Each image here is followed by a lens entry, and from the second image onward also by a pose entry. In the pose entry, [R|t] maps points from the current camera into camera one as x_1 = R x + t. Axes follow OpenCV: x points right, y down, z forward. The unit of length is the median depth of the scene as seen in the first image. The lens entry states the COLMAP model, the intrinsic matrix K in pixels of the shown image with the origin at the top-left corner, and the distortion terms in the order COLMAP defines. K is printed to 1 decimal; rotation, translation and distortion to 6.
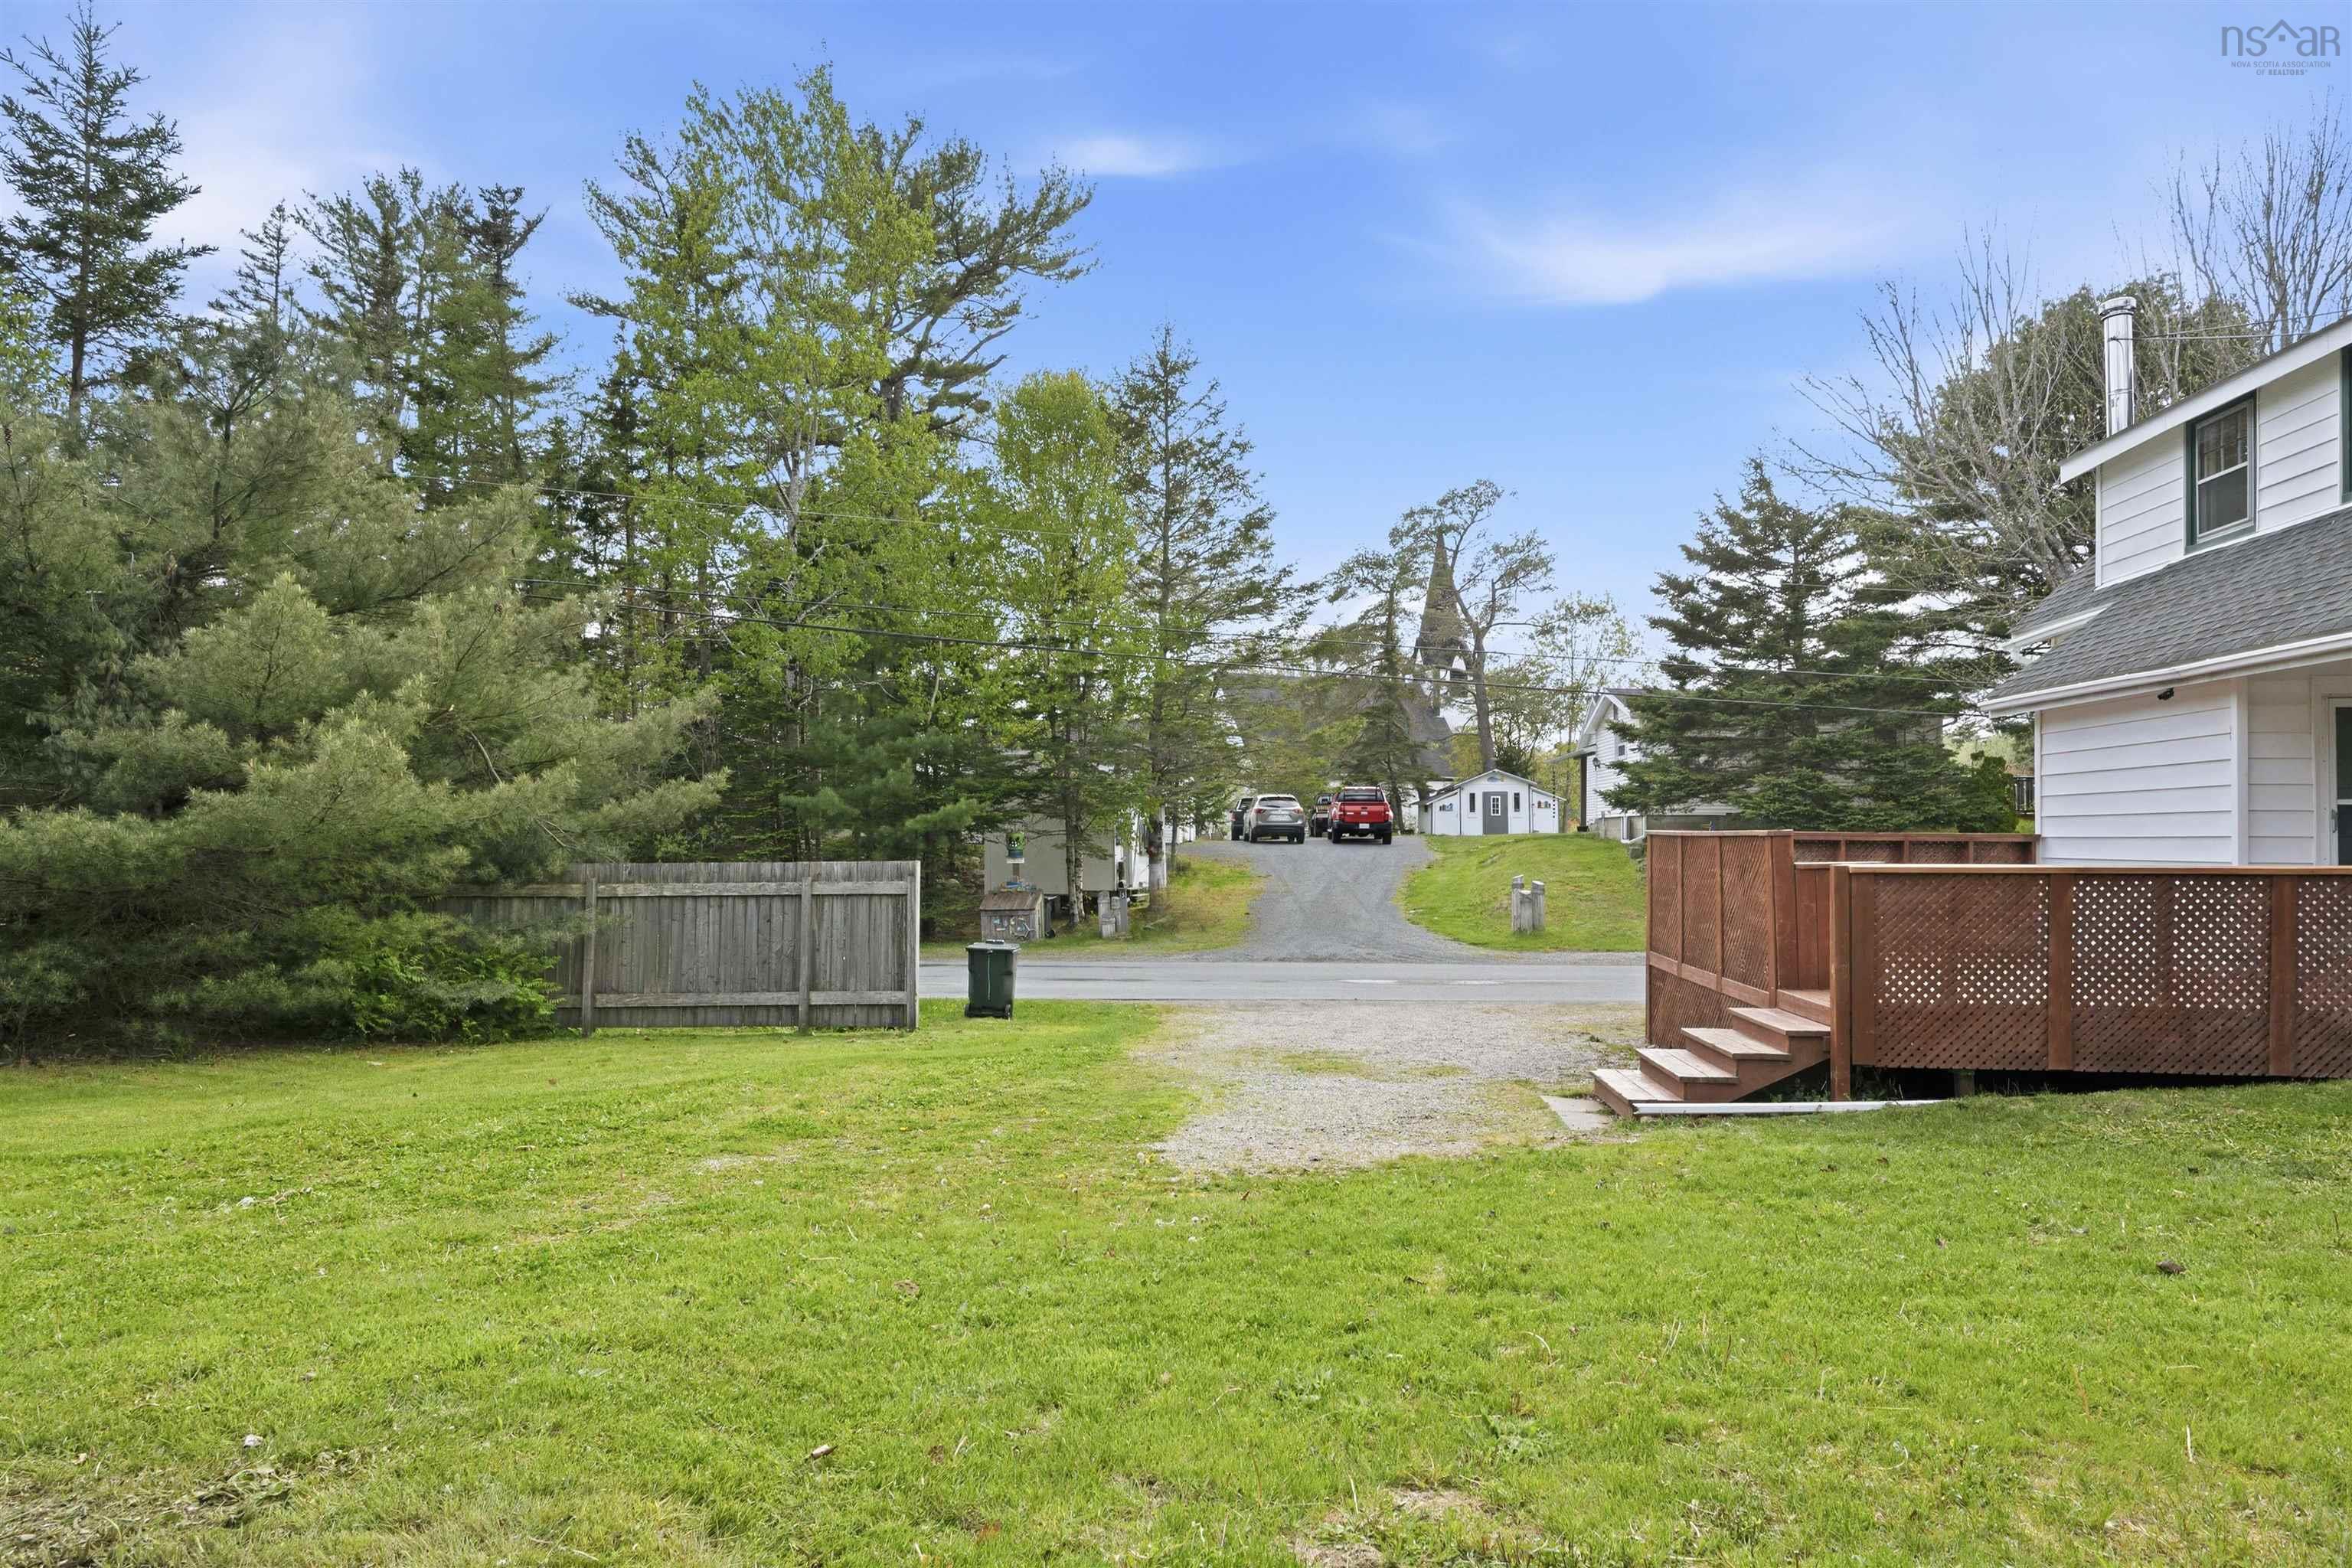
lens RADIAL K [[1371.9, 0, 1176.0], [0, 1371.9, 784.0], [0, 0, 1]] dist [-0.000158, -0.000069]
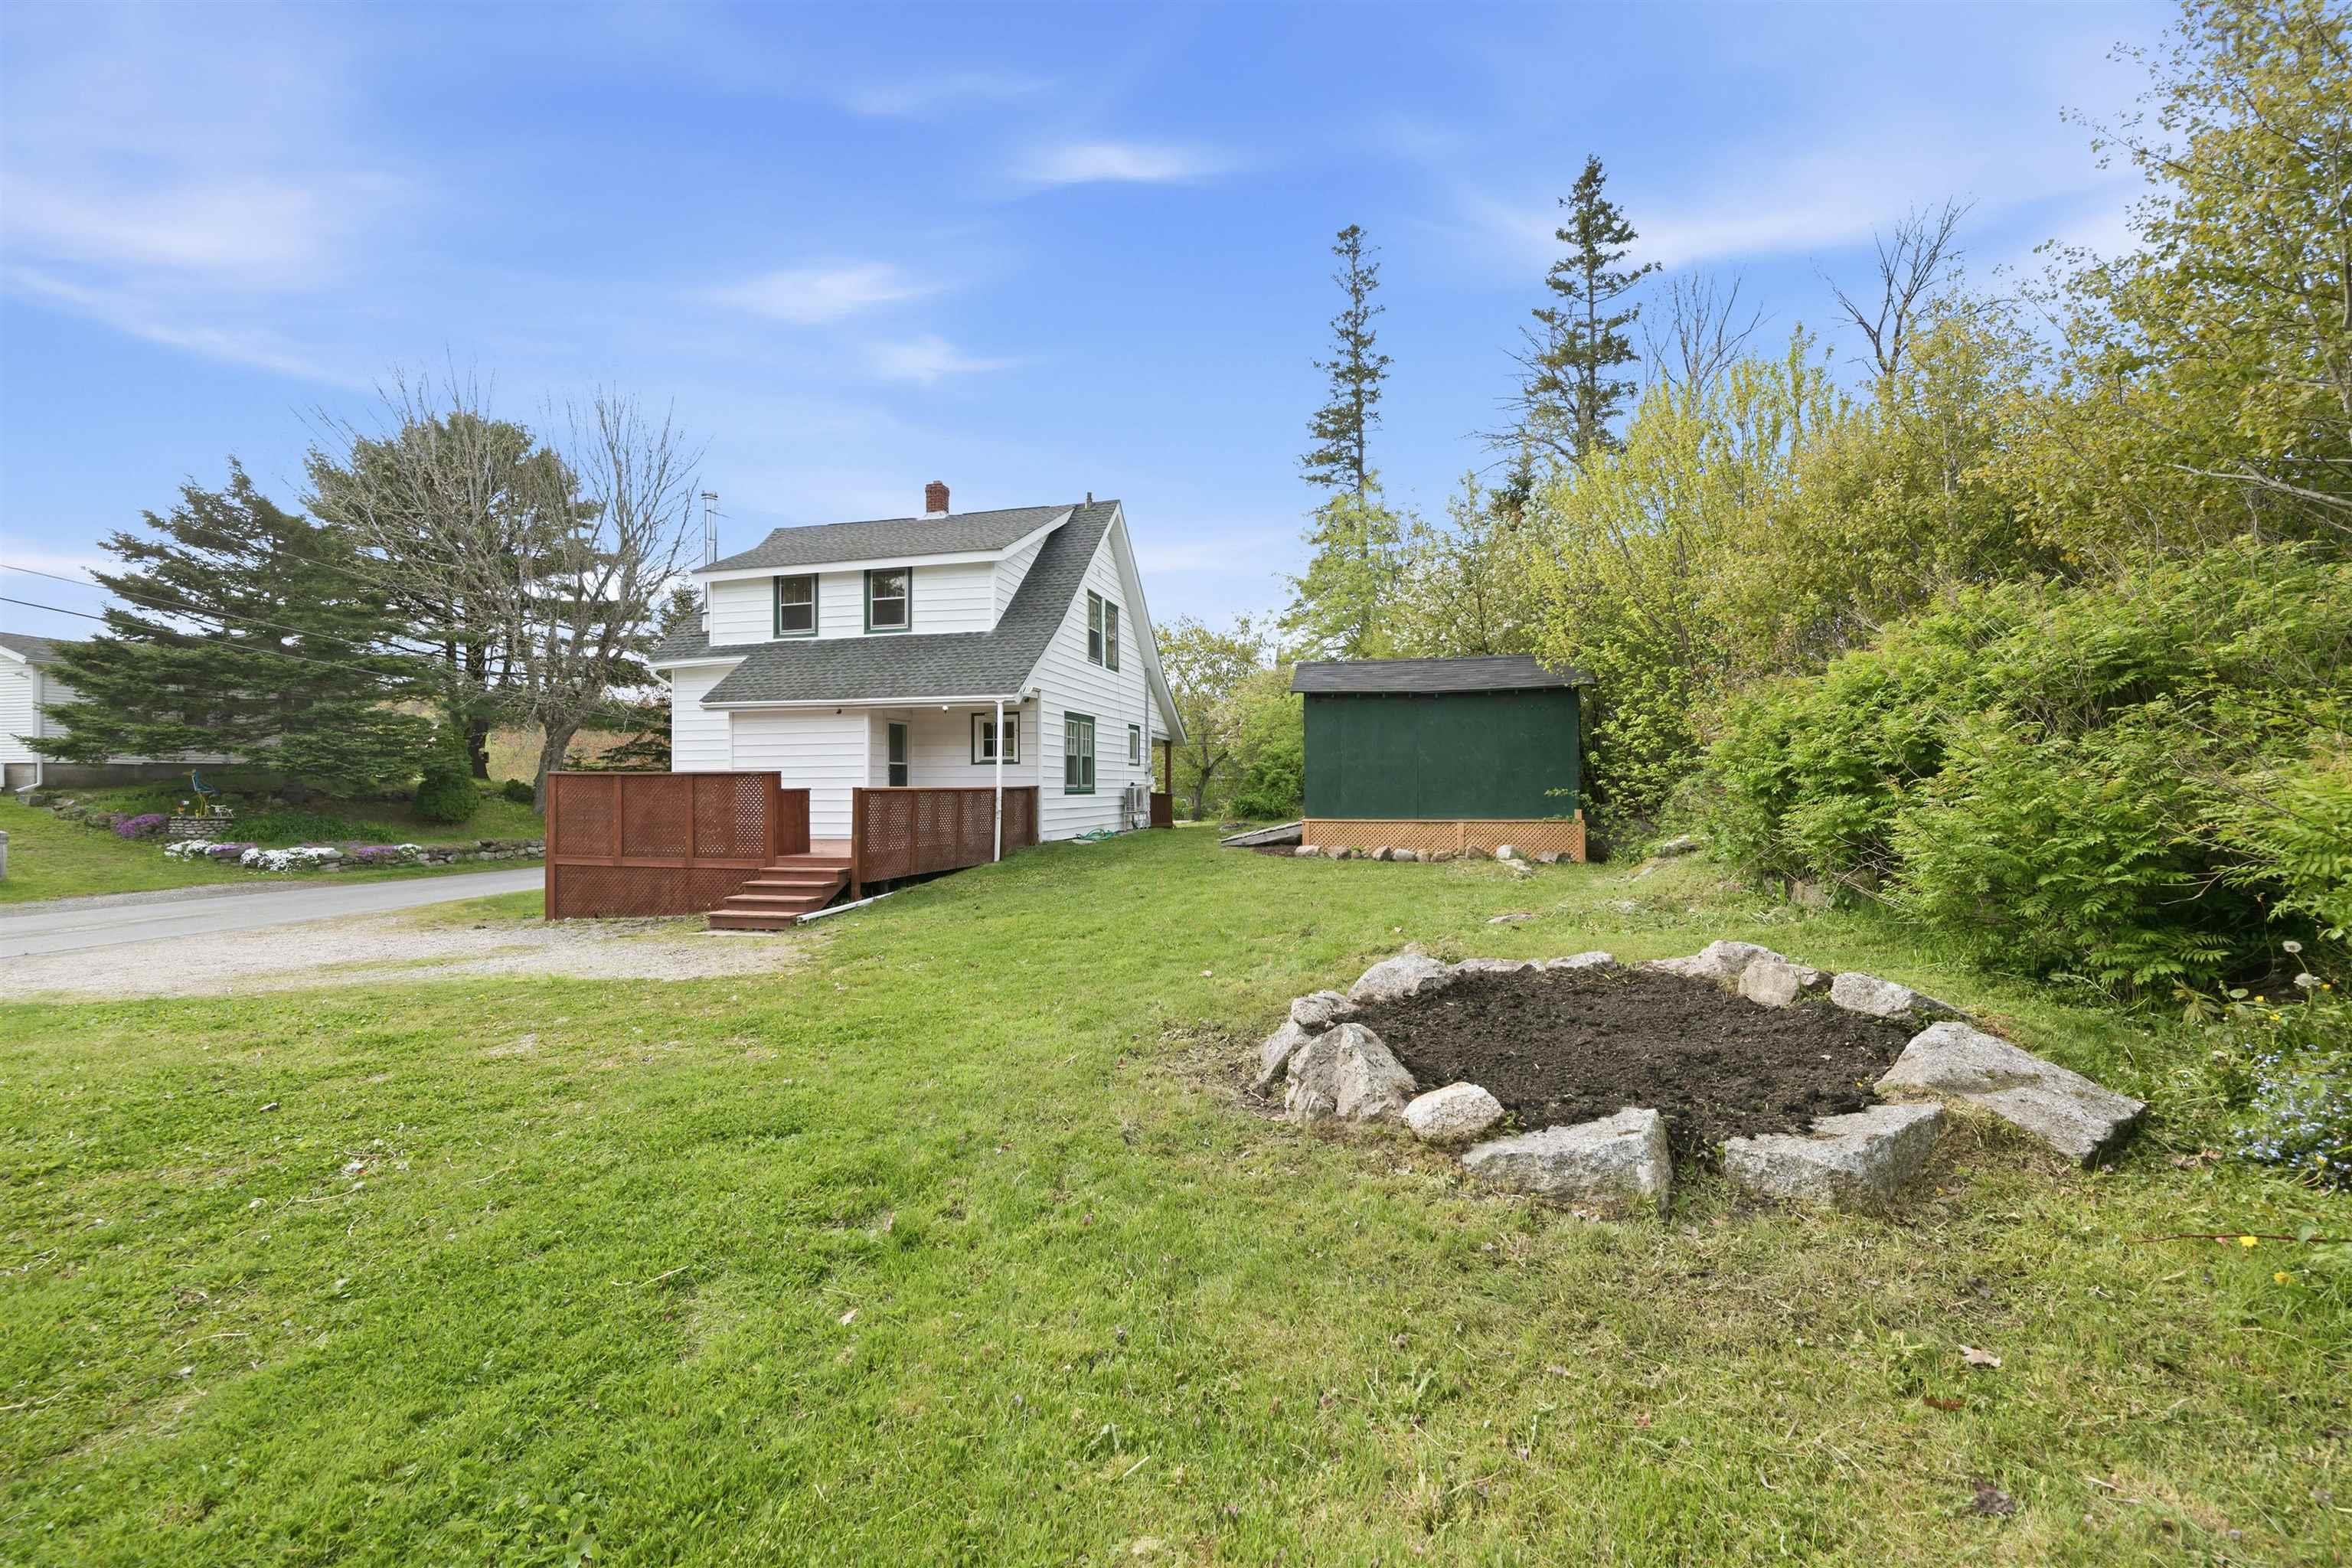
lens RADIAL K [[940.2, 0, 1176.0], [0, 940.2, 784.0], [0, 0, 1]] dist [0.000187, 0.000009]
pose [[0.154171, 0.001703, 0.988043, -0.532105], [-0.034203, 0.999408, 0.003615, 0.020436], [-0.987452, -0.034351, 0.154138, 0.195893]]
